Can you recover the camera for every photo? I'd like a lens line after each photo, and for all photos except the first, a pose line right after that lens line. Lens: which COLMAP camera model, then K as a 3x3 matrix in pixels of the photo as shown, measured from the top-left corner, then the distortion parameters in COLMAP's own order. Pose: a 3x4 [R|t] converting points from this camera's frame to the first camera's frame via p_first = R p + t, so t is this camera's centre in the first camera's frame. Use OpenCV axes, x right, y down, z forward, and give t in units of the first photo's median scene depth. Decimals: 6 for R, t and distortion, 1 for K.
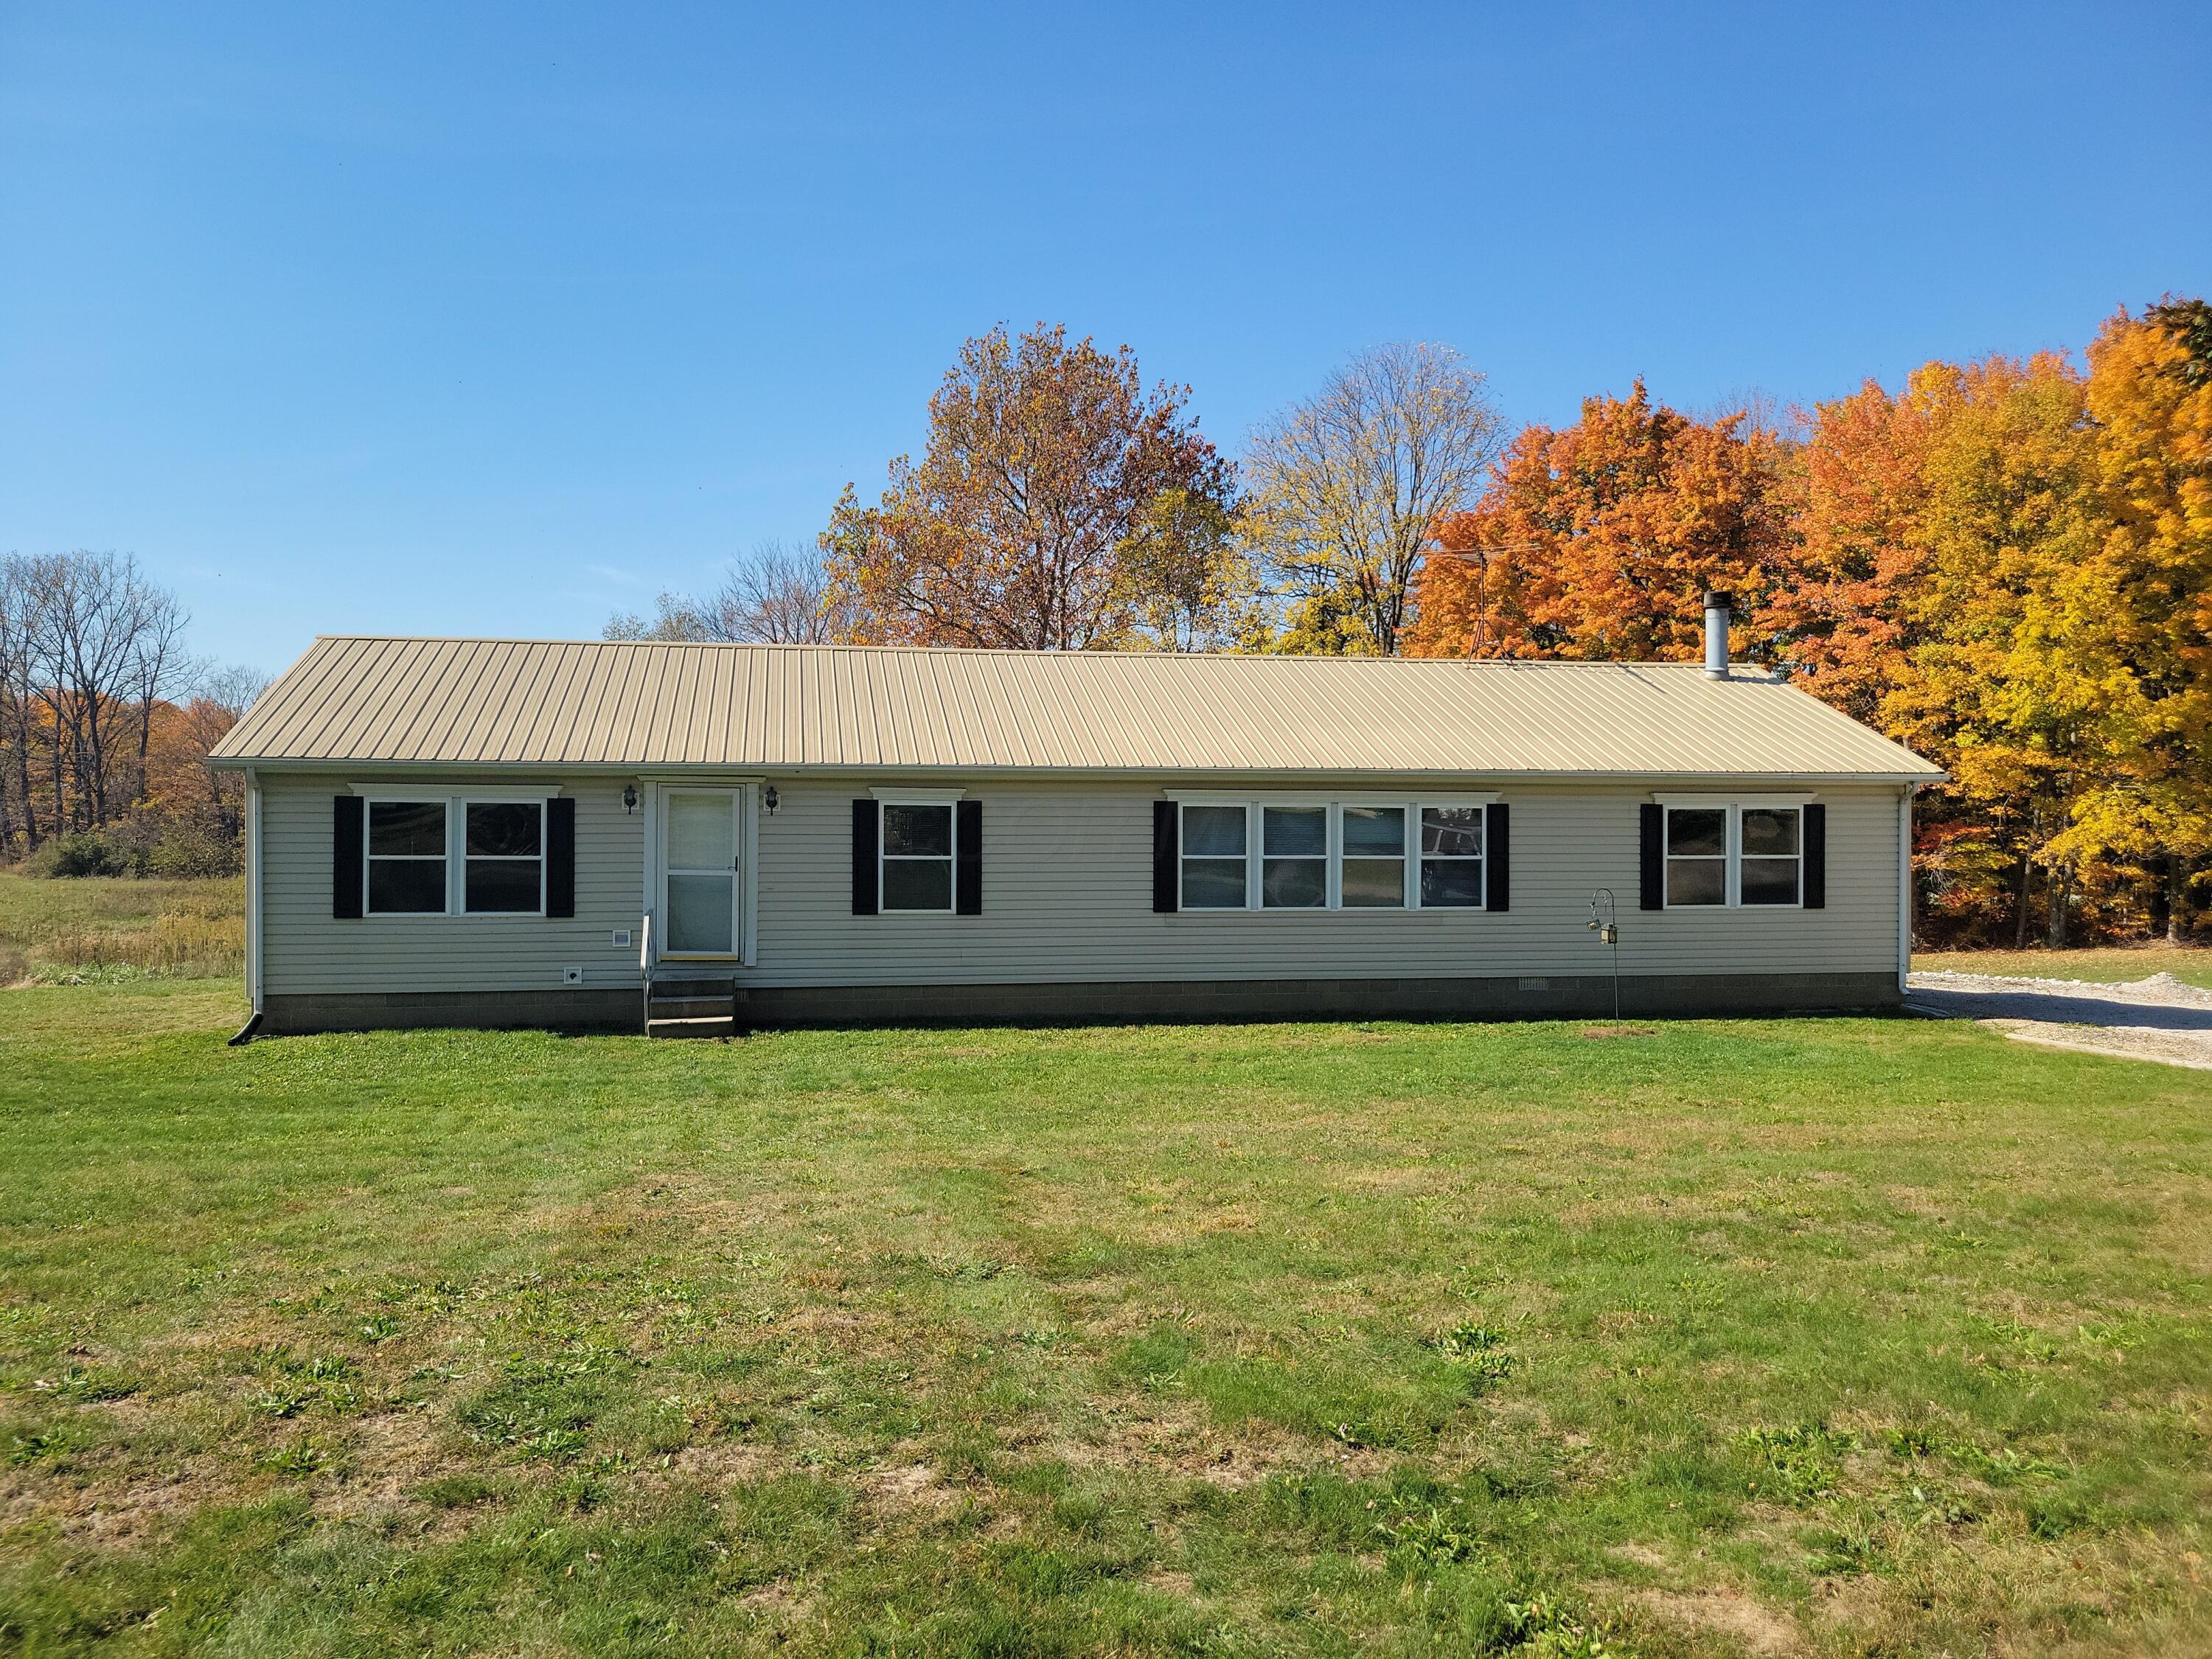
lens RADIAL K [[1616.9, 0, 1118.7], [0, 1616.9, 827.3], [0, 0, 1]] dist [0.043126, -0.012116]
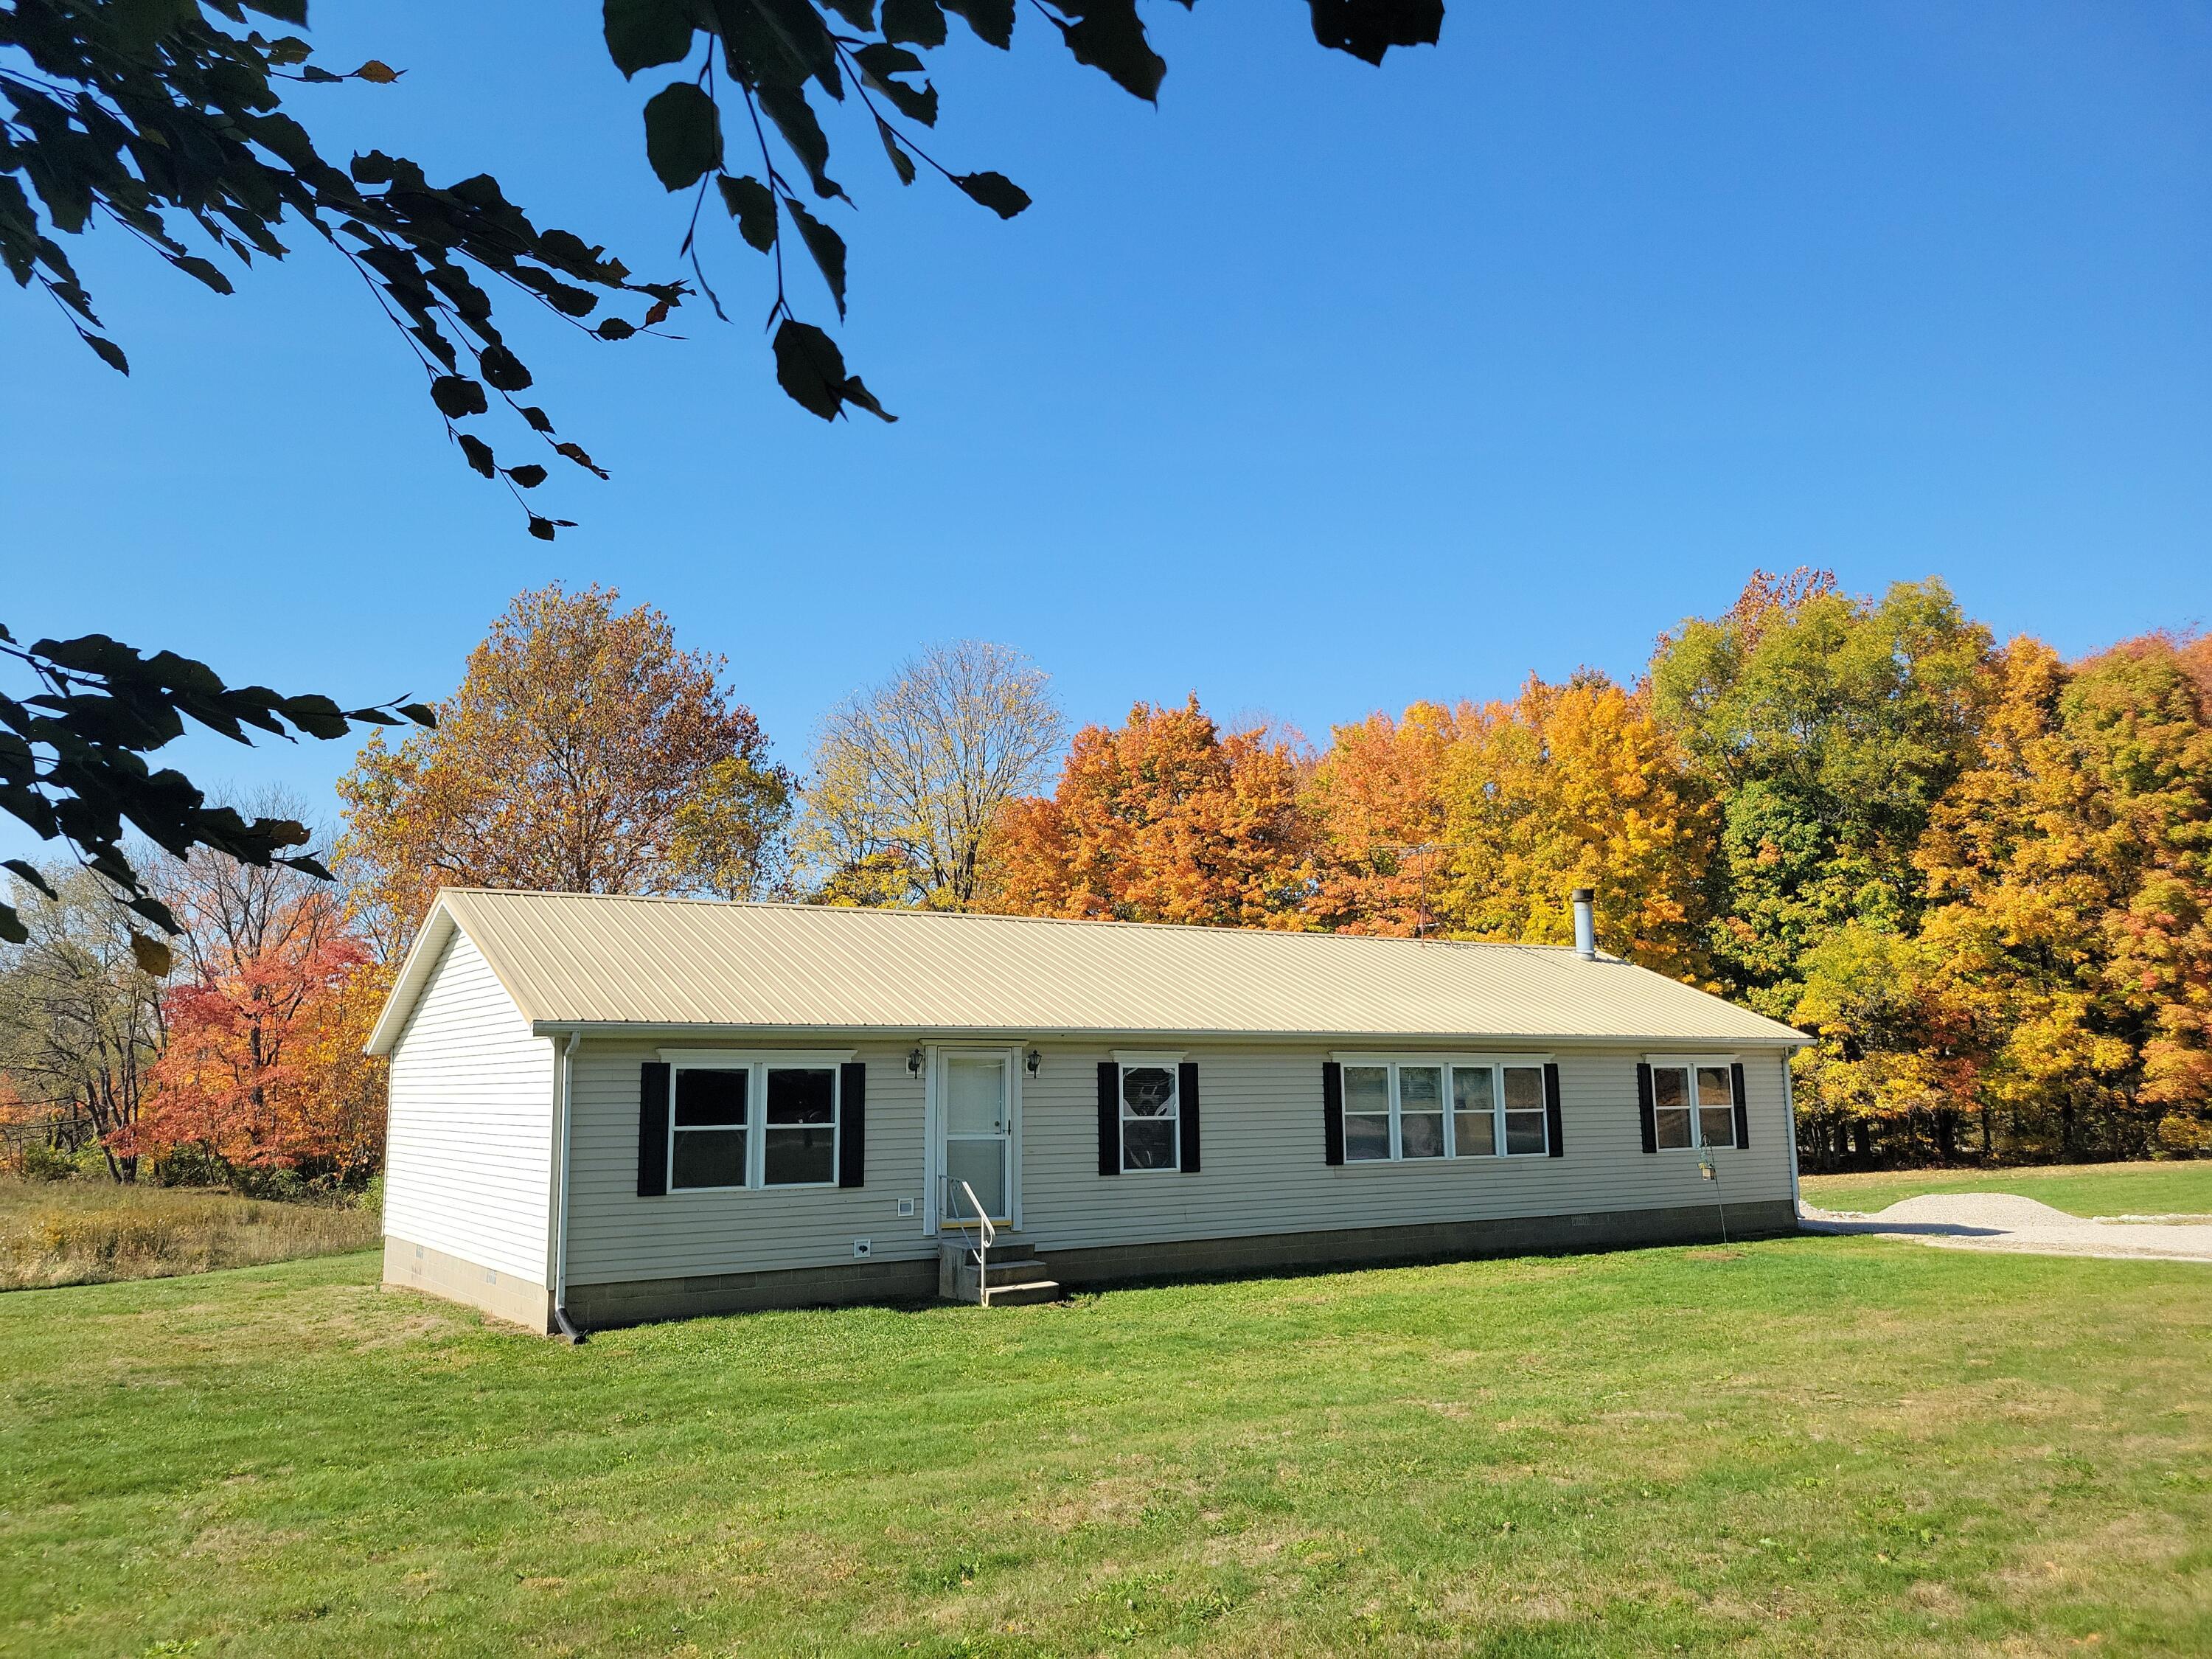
lens RADIAL K [[1616.9, 0, 1109.8], [0, 1616.9, 834.9], [0, 0, 1]] dist [0.043126, -0.012116]
pose [[0.922571, 0.046704, 0.382990, -0.537147], [0.015663, 0.987295, -0.158127, 0.002935], [-0.385509, 0.151882, 0.910118, 0.025458]]
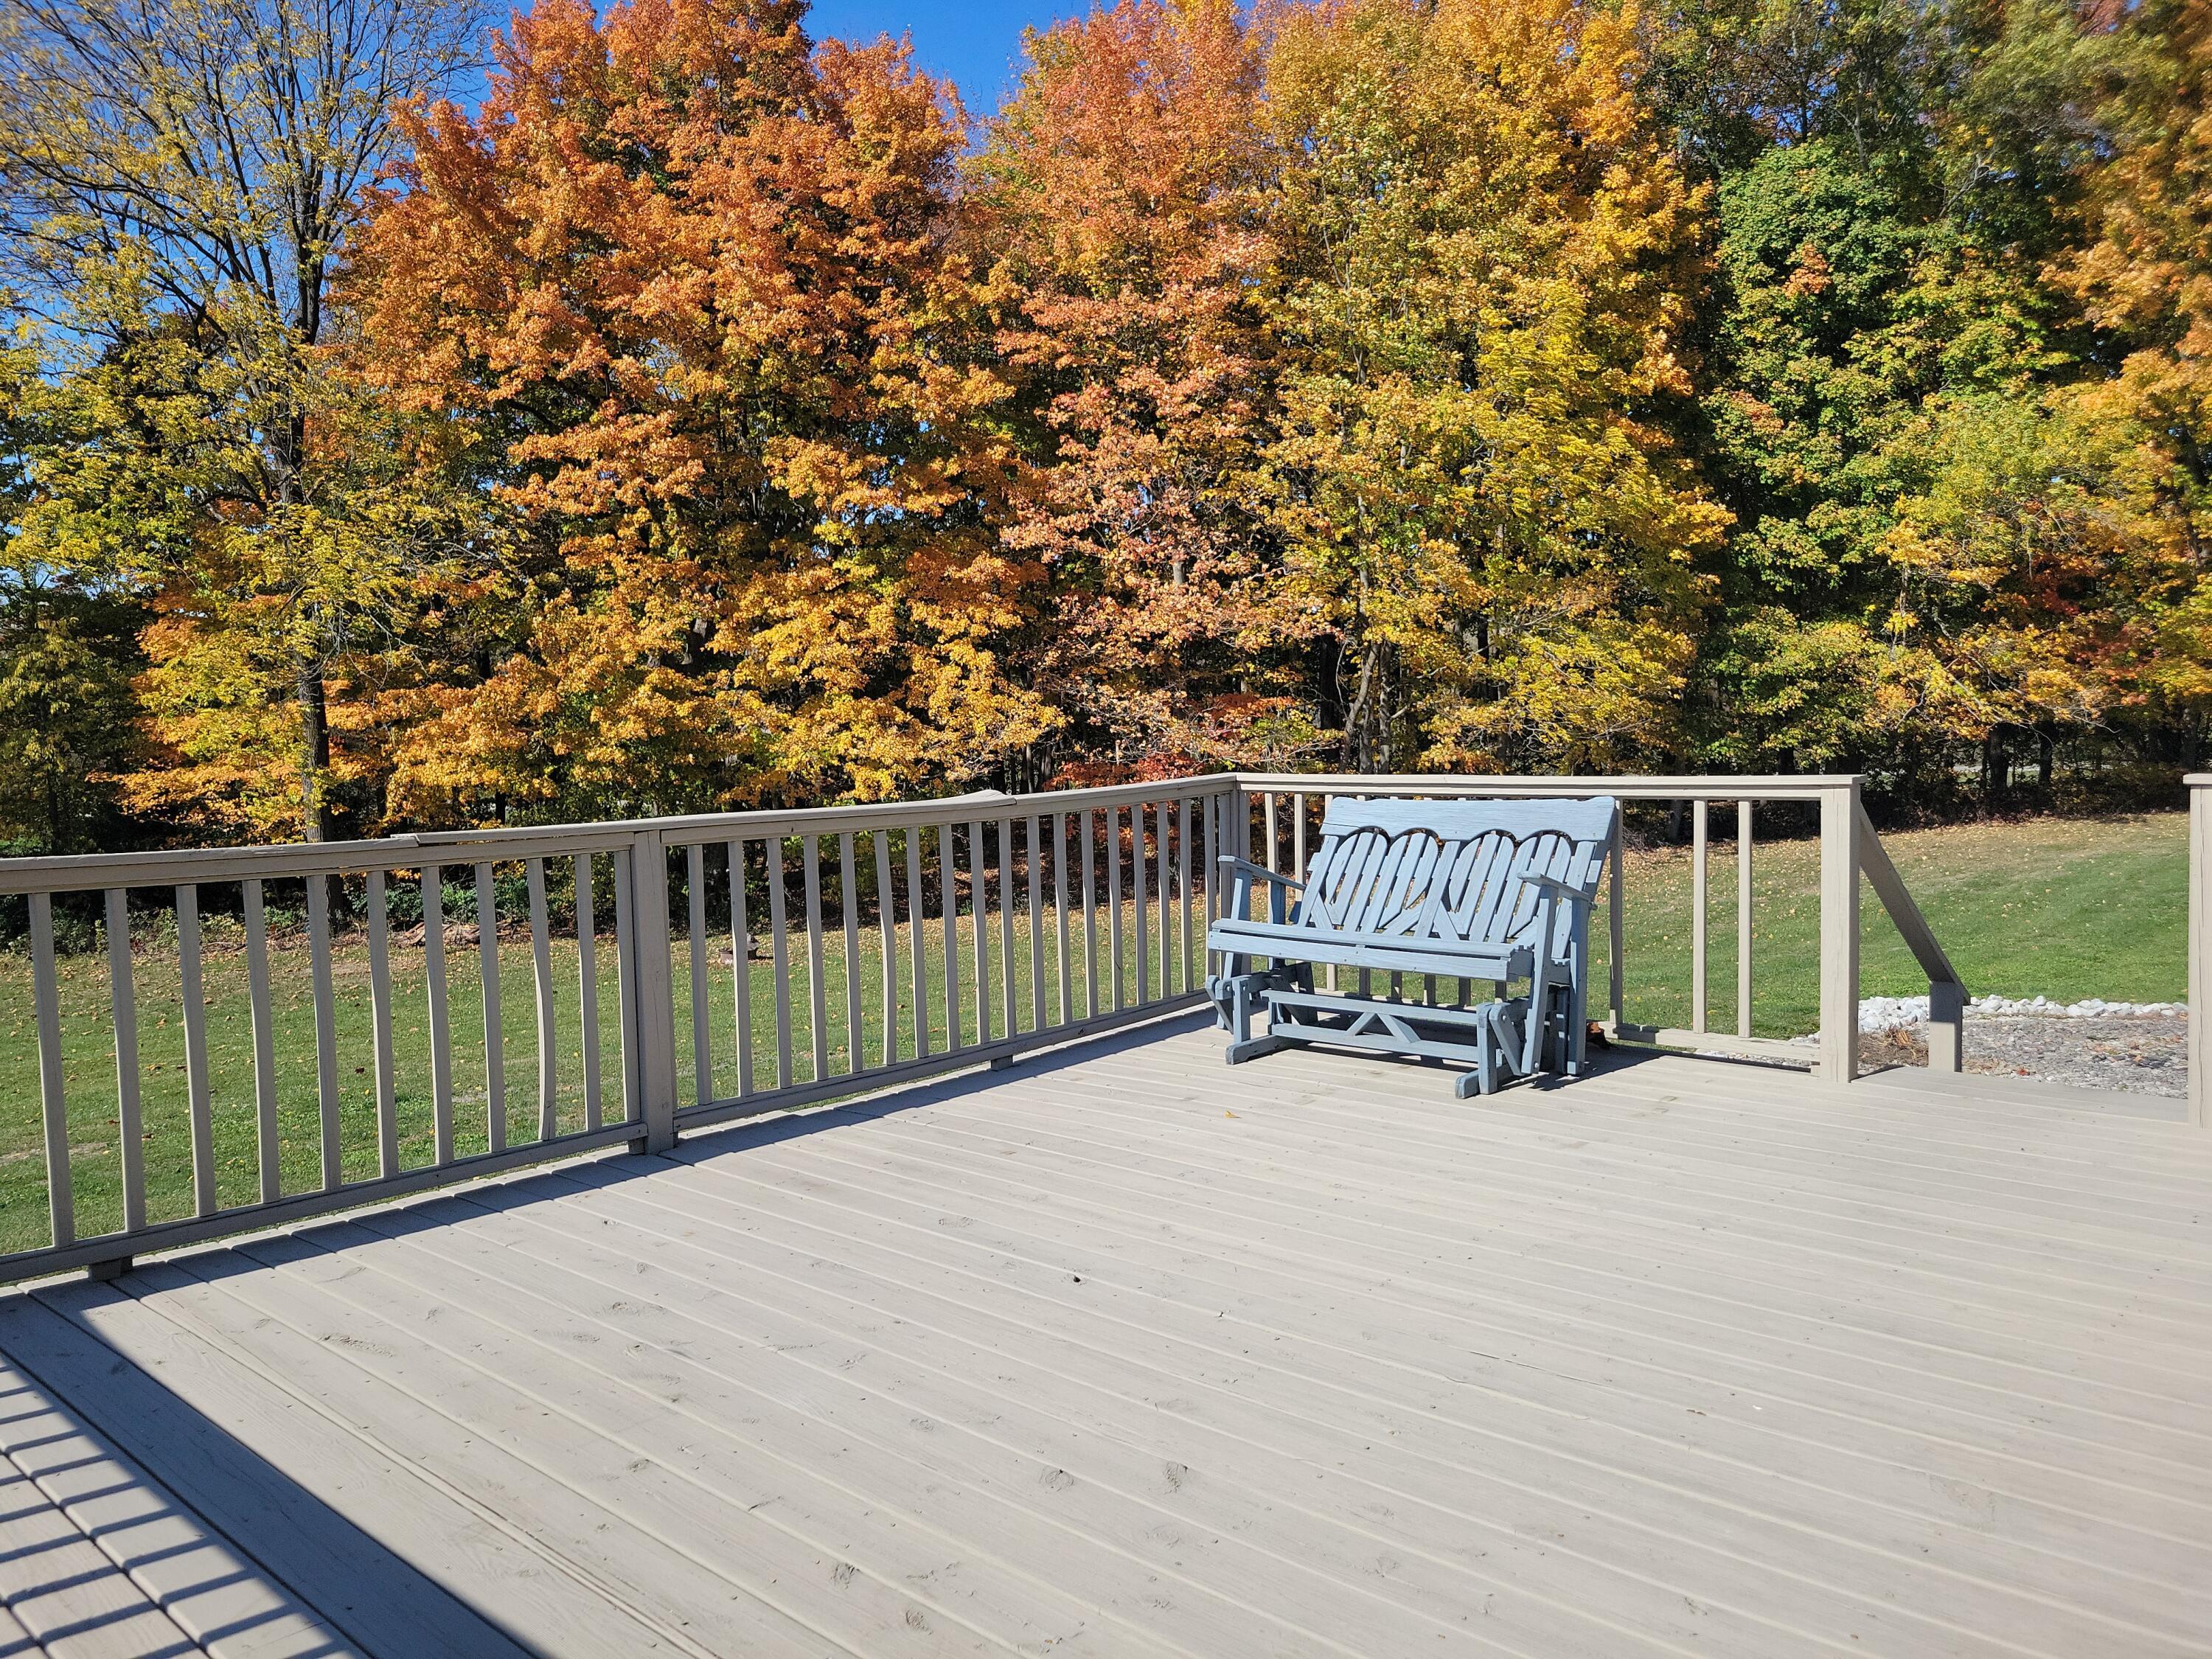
lens RADIAL K [[1616.9, 0, 1107.3], [0, 1616.9, 823.9], [0, 0, 1]] dist [0.043126, -0.012116]
pose [[0.809876, -0.068423, 0.582597, 0.210407], [0.031218, 0.996794, 0.073671, -0.000406], [-0.585769, -0.041477, 0.809416, 1.497890]]
